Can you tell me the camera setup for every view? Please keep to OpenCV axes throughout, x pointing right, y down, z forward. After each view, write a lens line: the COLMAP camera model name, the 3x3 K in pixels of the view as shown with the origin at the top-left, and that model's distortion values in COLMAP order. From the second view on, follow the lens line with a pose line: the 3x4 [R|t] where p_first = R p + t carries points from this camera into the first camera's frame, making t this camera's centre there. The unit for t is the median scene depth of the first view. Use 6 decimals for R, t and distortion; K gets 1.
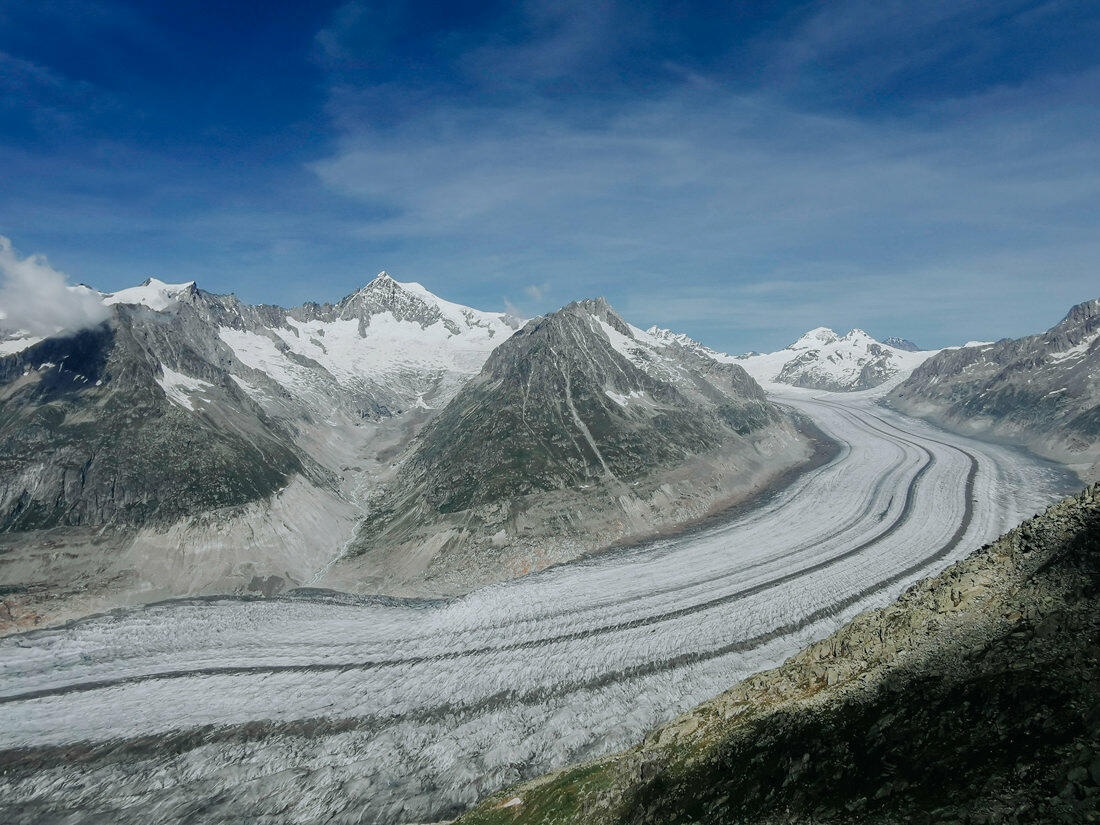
lens RADIAL K [[689.6, 0, 550.0], [0, 689.6, 412.5], [0, 0, 1]] dist [-0.058200, 0.065079]
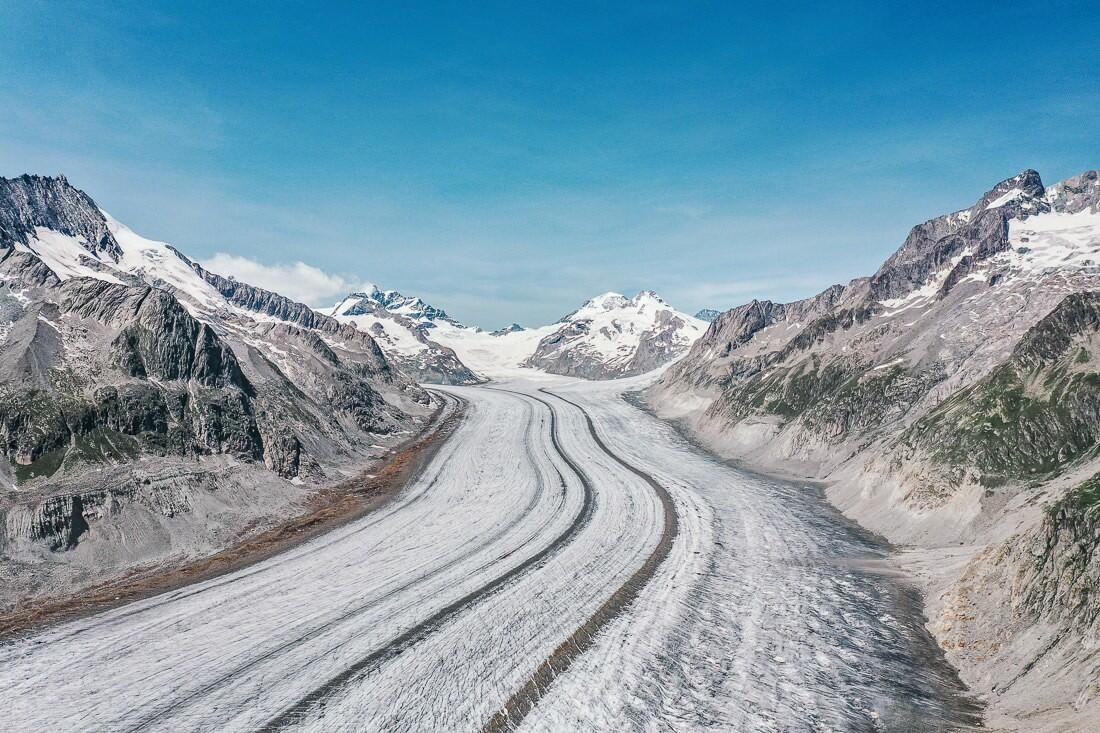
lens RADIAL K [[855.0, 0, 550.0], [0, 855.0, 366.5], [0, 0, 1]] dist [-0.008027, -0.002258]
pose [[0.971752, 0.005649, 0.235936, 0.269463], [0.007650, 0.998434, -0.055413, 0.001697], [-0.235879, 0.055653, 0.970187, 0.342010]]
